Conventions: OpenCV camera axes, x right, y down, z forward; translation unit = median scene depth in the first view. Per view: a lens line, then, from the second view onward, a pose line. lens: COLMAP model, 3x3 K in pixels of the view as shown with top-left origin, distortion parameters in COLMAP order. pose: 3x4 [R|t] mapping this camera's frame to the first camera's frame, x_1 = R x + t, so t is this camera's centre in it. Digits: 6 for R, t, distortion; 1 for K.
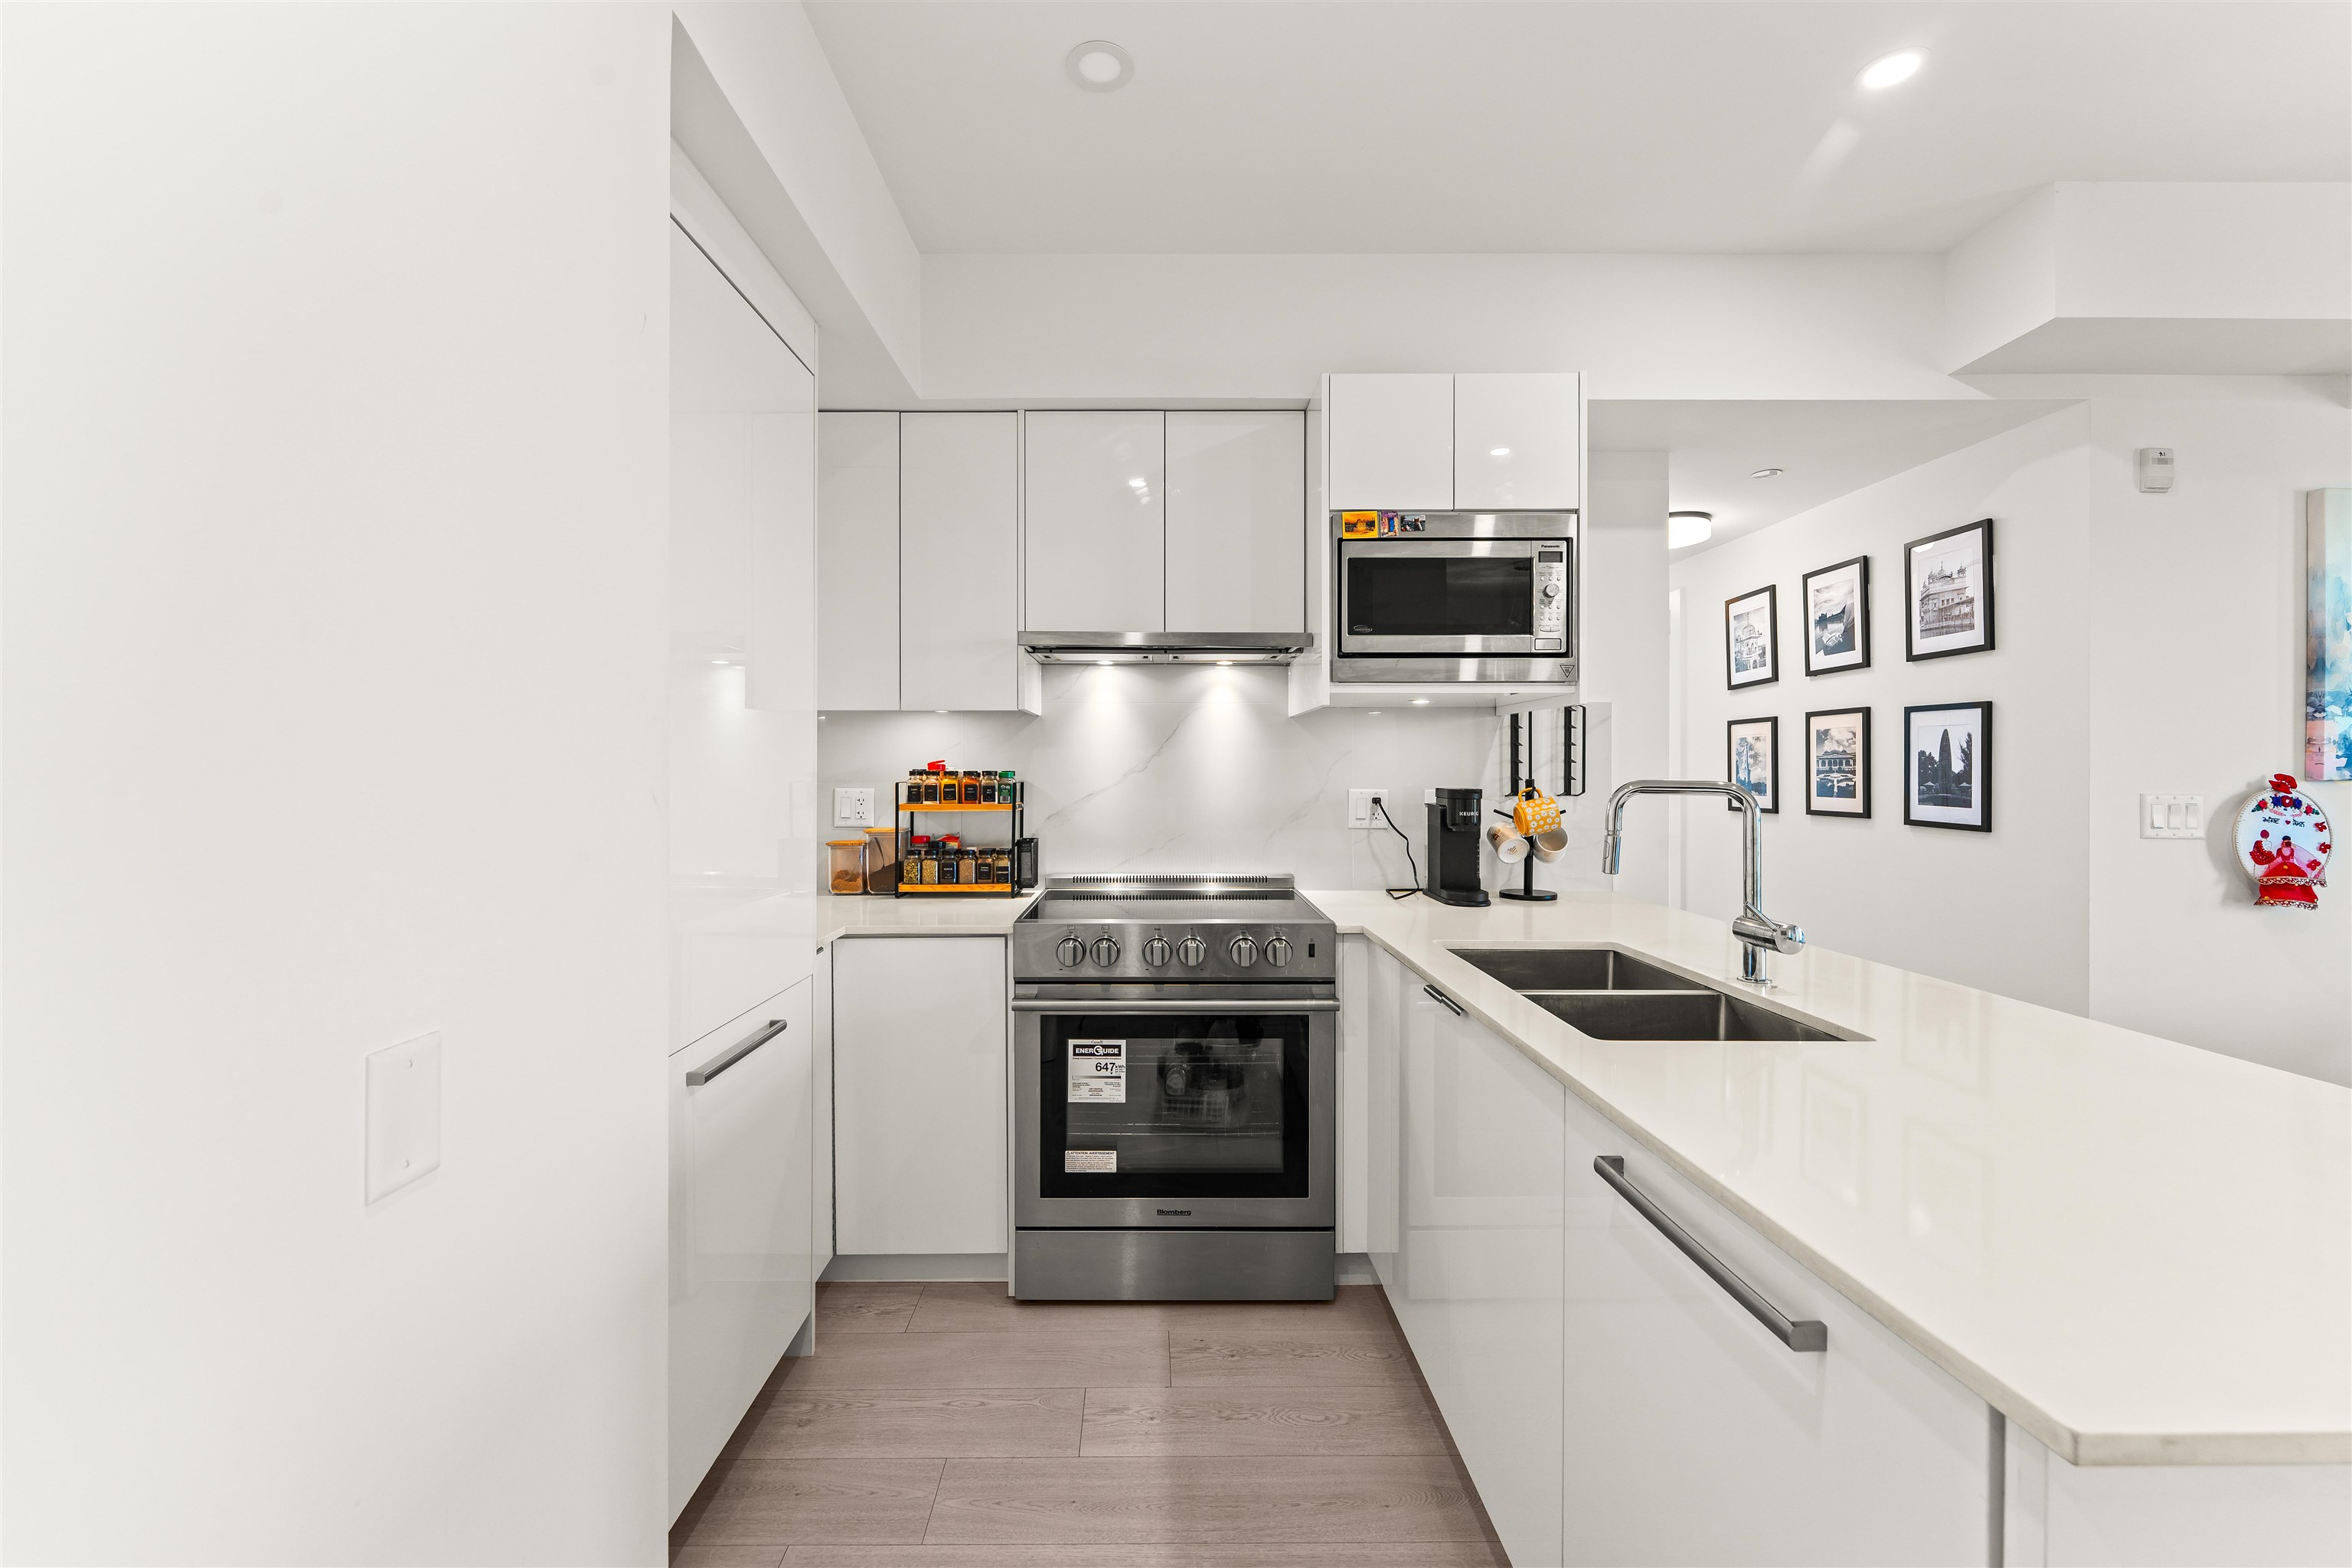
lens RADIAL K [[944.9, 0, 1151.3], [0, 944.9, 770.3], [0, 0, 1]] dist [-0.003287, 0.000480]
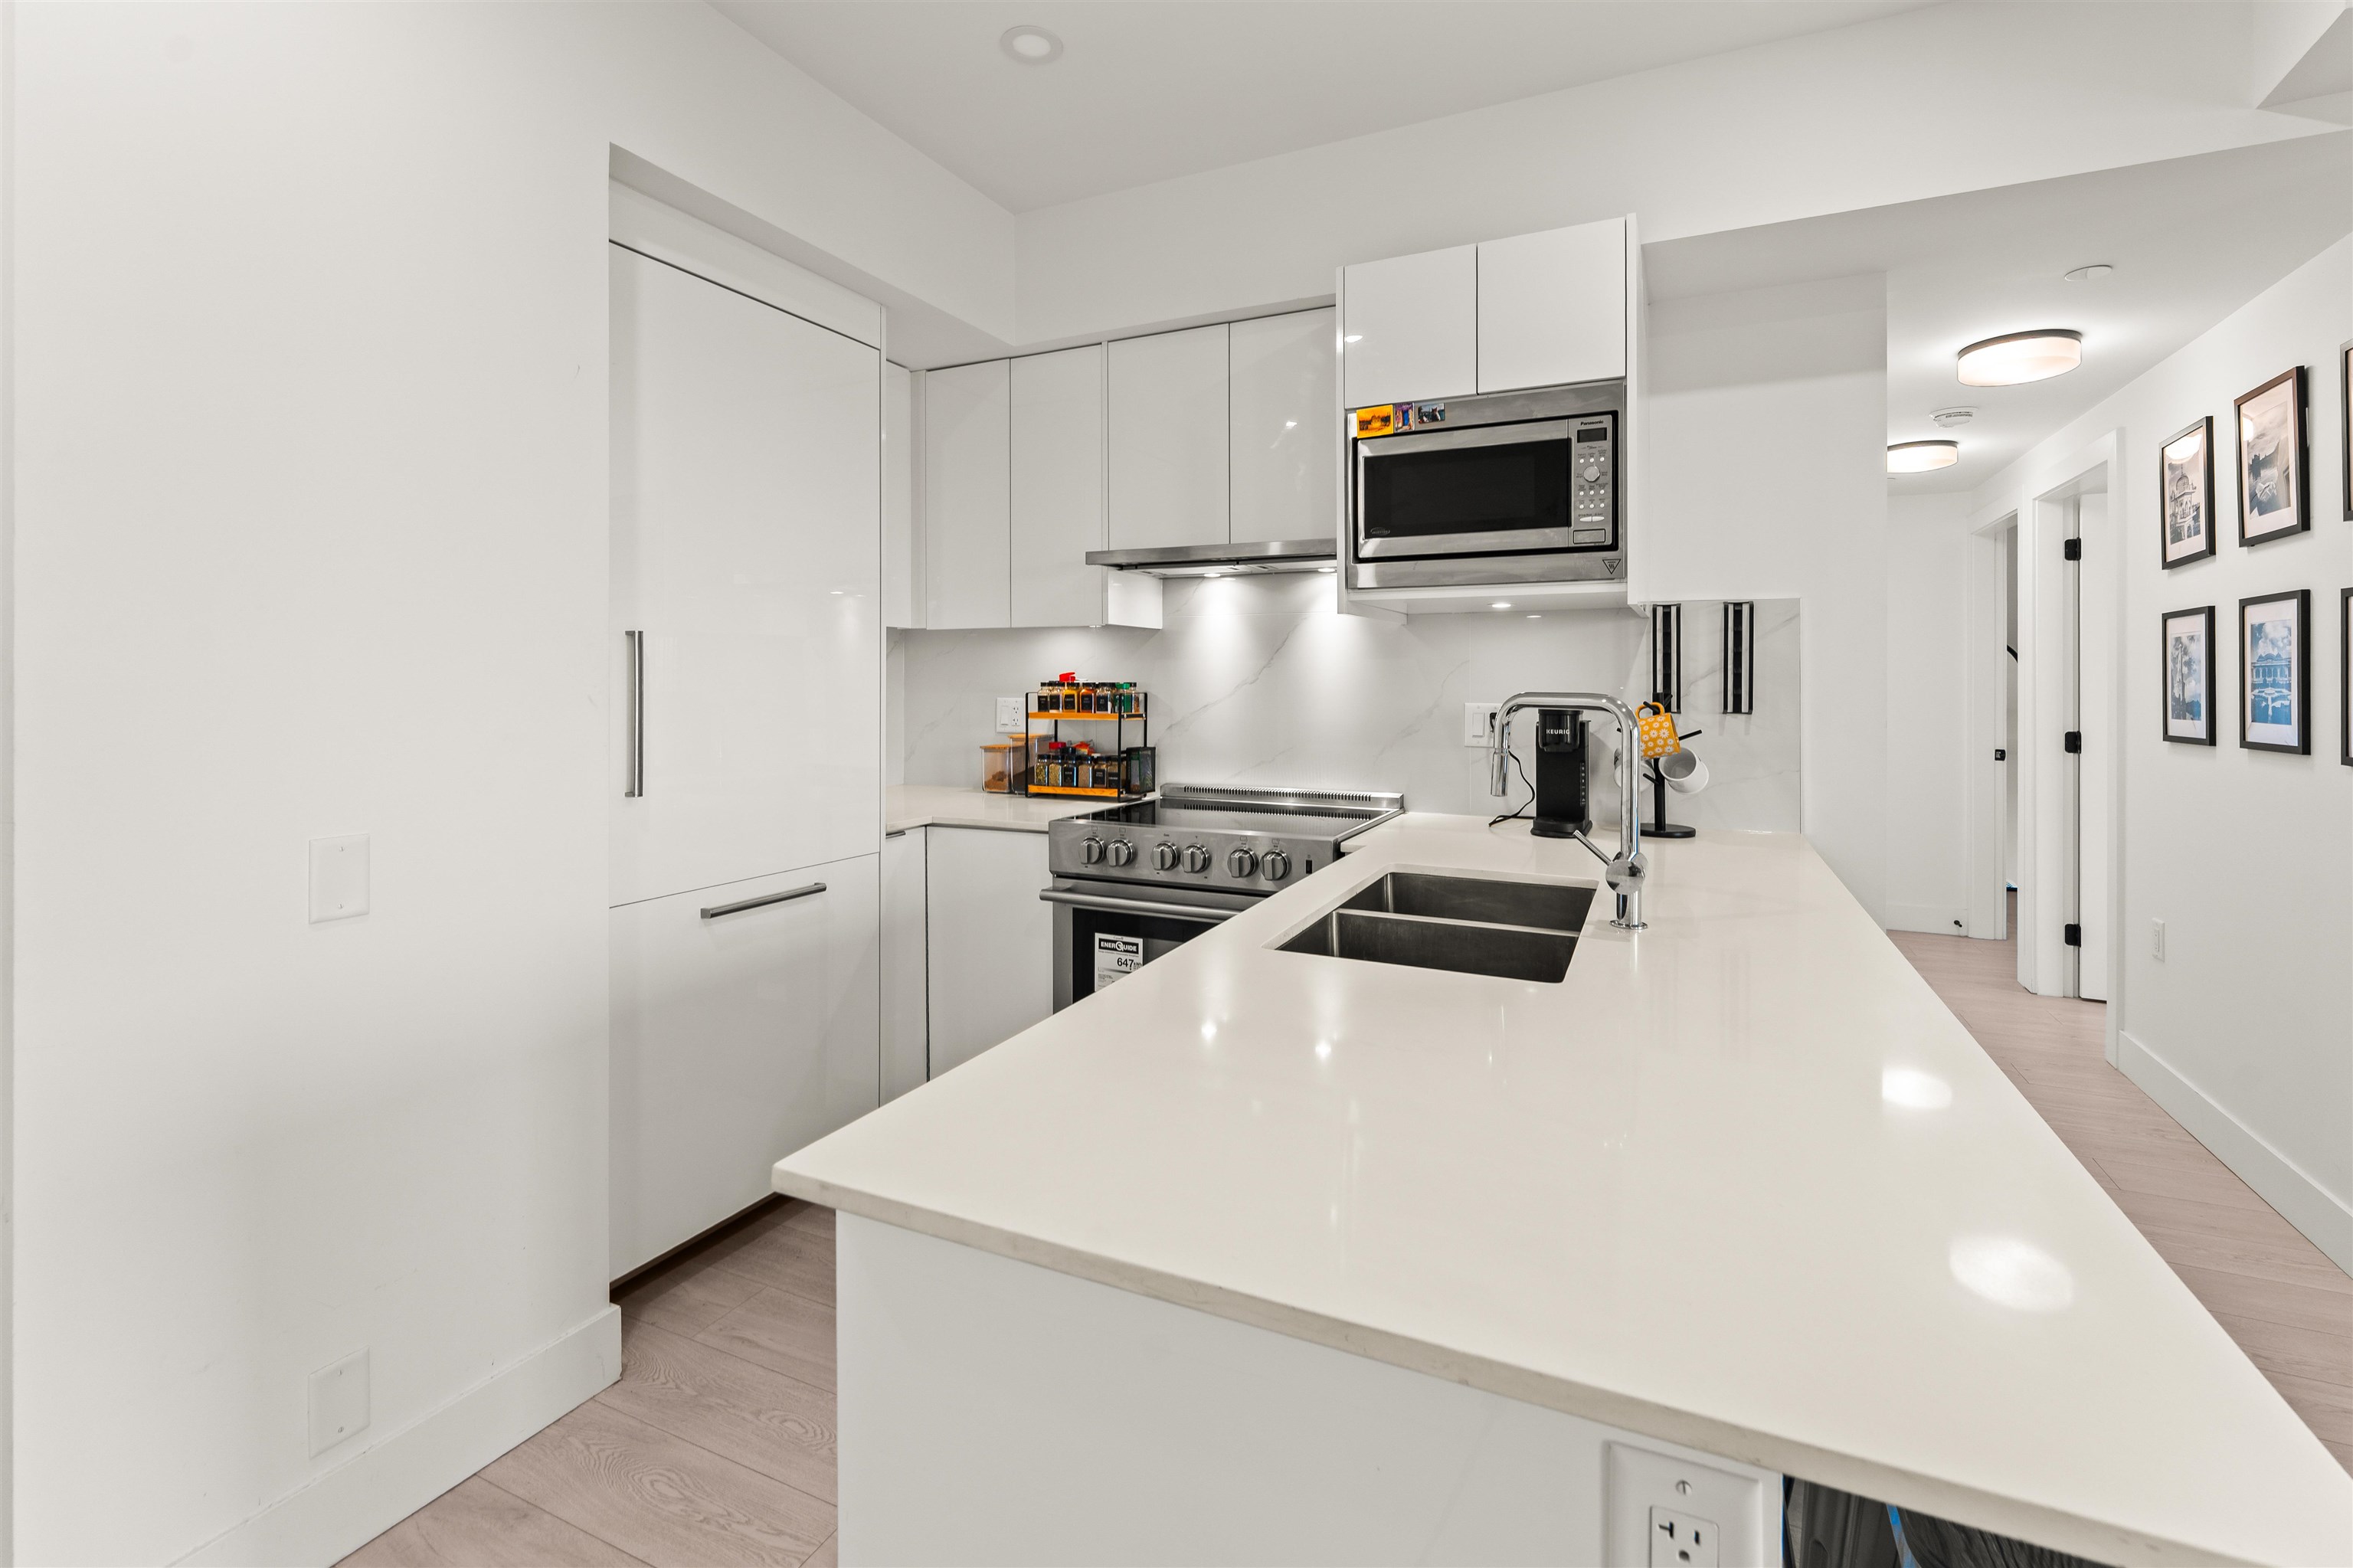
lens RADIAL K [[1037.5, 0, 1175.6], [0, 1037.5, 687.3], [0, 0, 1]] dist [-0.003562, 0.000322]
pose [[0.903788, 0.003438, -0.427968, 0.434414], [-0.001927, 0.999990, 0.003964, 0.001545], [0.427977, -0.002758, 0.903785, -0.019642]]
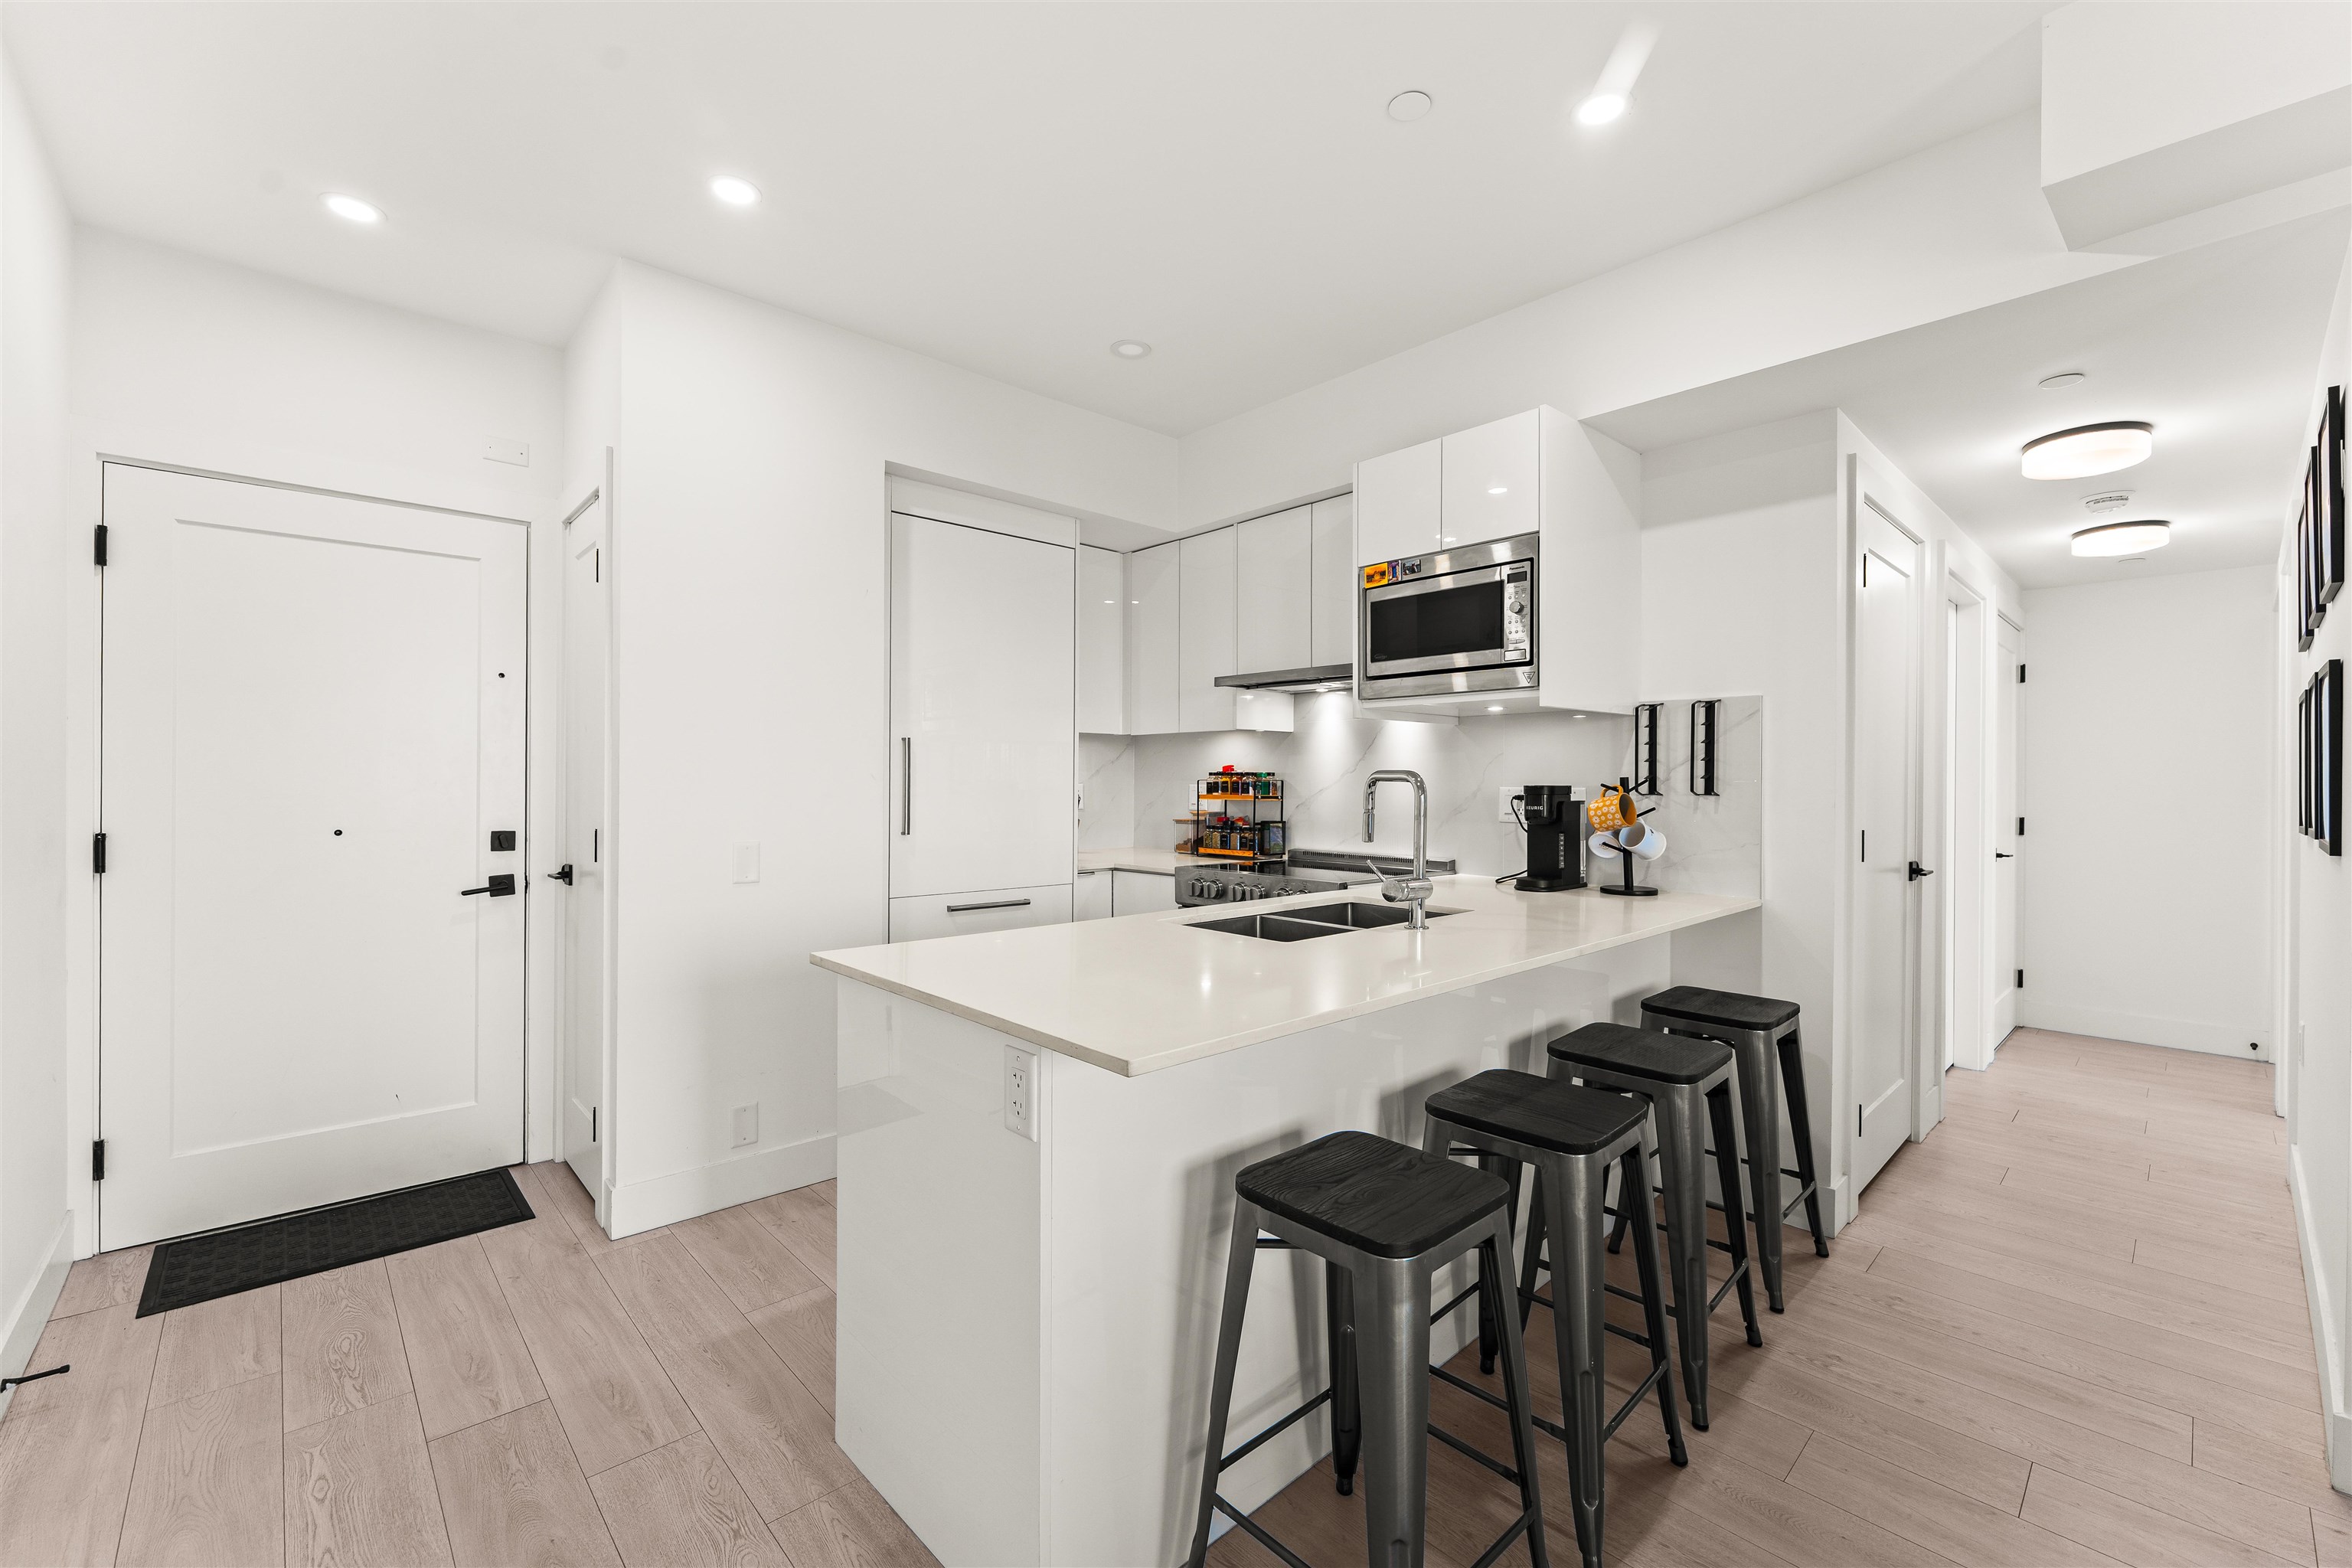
lens RADIAL K [[944.9, 0, 1165.0], [0, 944.9, 790.0], [0, 0, 1]] dist [-0.003287, 0.000480]
pose [[0.674332, 0.009045, -0.738373, 0.871997], [-0.006728, 0.999959, 0.006105, 0.021546], [0.738398, 0.000851, 0.674365, -0.063869]]
